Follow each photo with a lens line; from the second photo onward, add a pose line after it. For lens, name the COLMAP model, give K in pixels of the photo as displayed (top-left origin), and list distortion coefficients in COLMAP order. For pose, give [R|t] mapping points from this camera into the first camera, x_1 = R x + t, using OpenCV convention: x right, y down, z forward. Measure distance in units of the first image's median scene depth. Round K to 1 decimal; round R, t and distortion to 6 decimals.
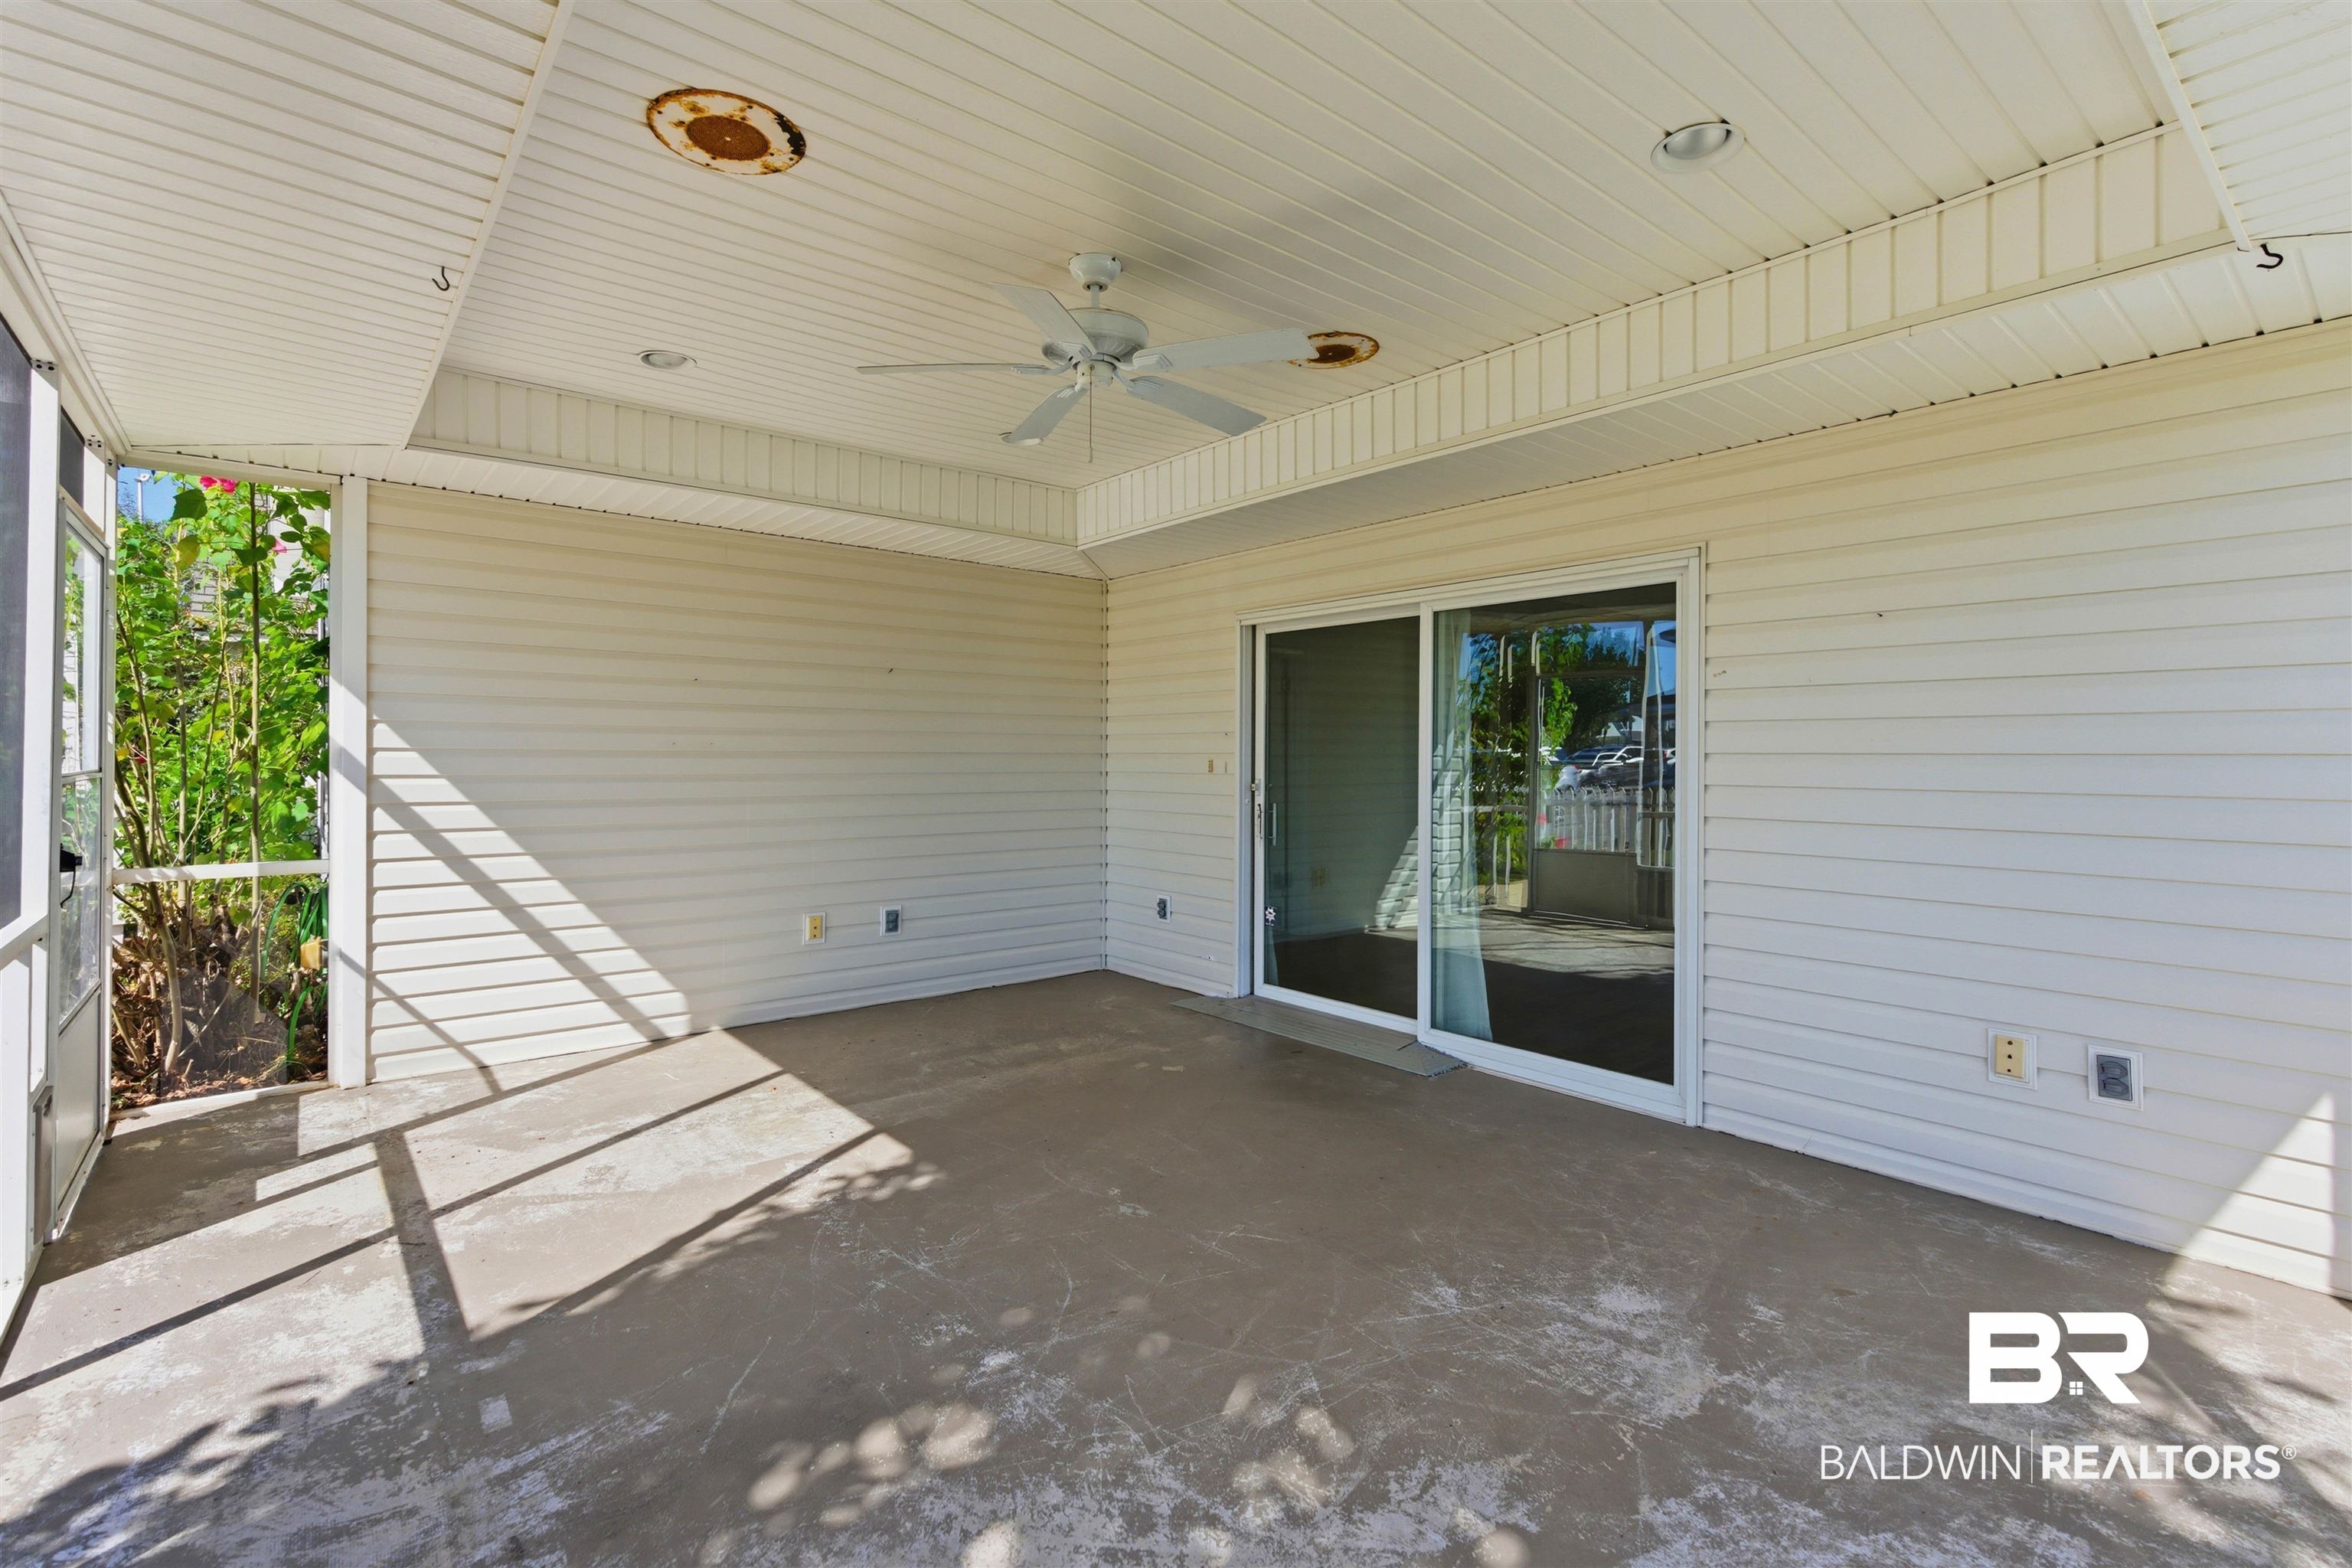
lens RADIAL K [[1062.0, 0, 1177.7], [0, 1062.0, 763.6], [0, 0, 1]] dist [-0.000015, -0.000207]
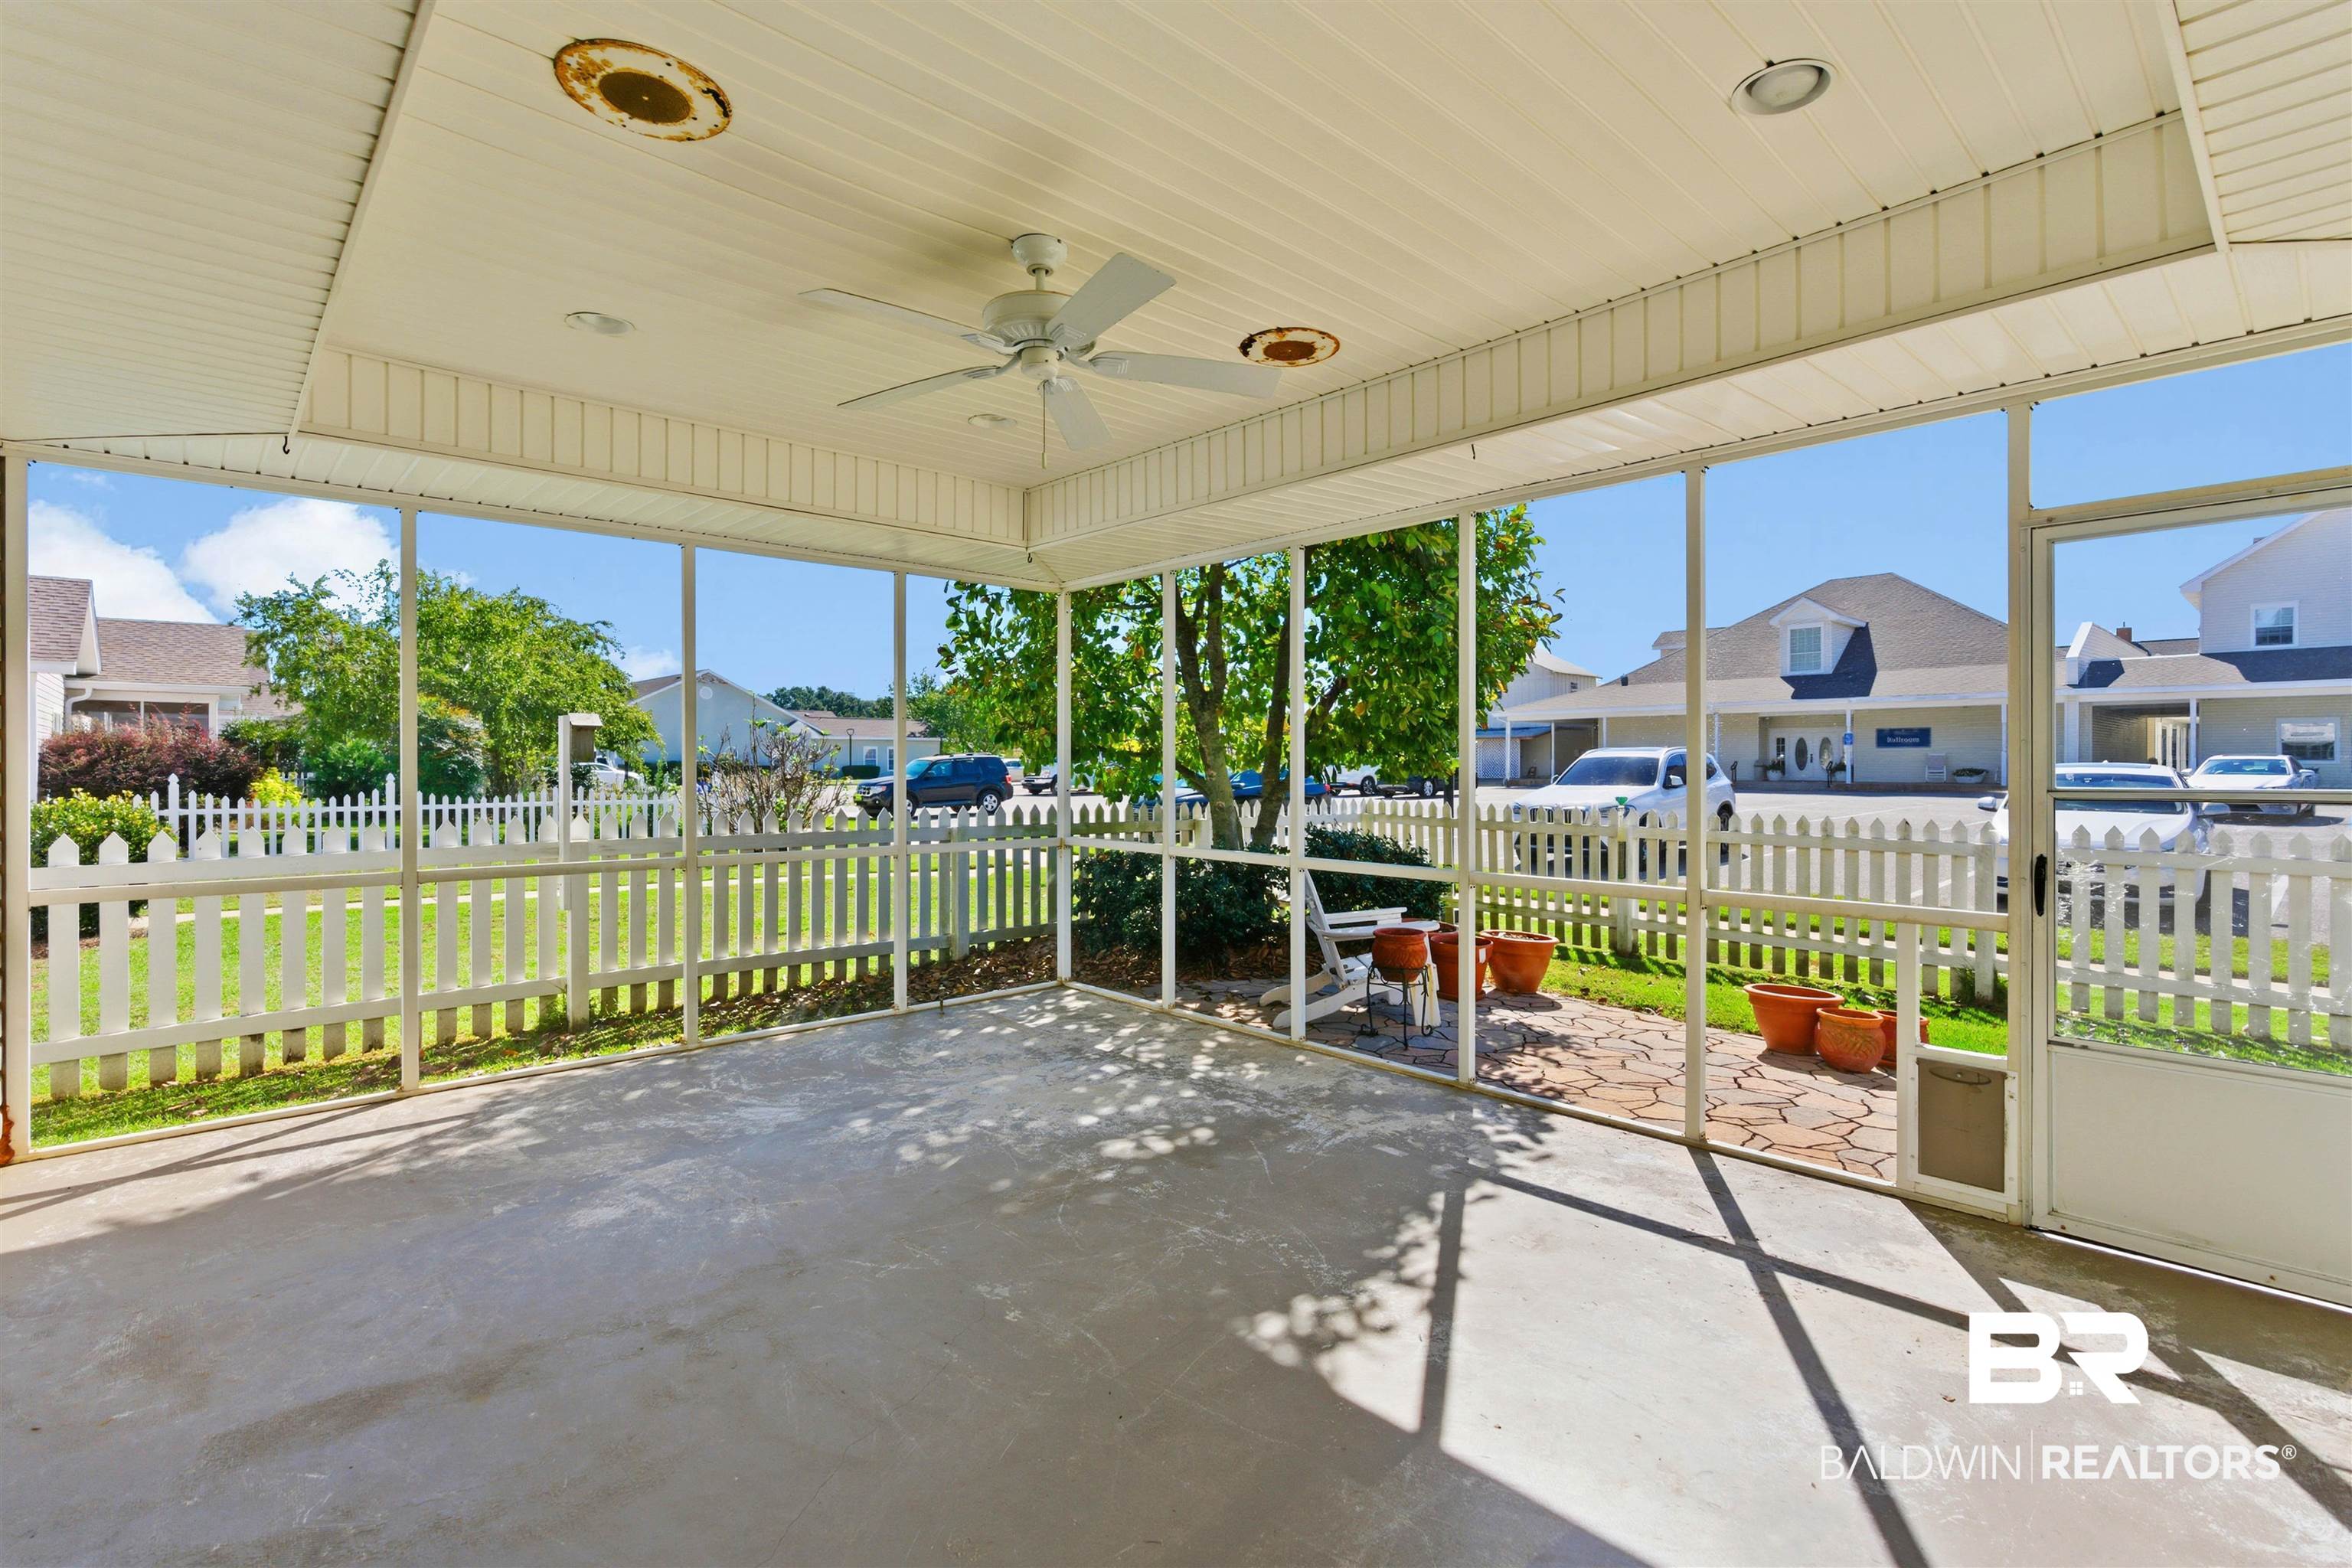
lens RADIAL K [[1062.0, 0, 1174.1], [0, 1062.0, 767.3], [0, 0, 1]] dist [-0.000015, -0.000207]
pose [[-0.998818, -0.004571, -0.048399, -0.172133], [-0.005239, 0.999893, 0.013688, -0.023842], [0.048332, 0.013925, -0.998734, 2.255682]]
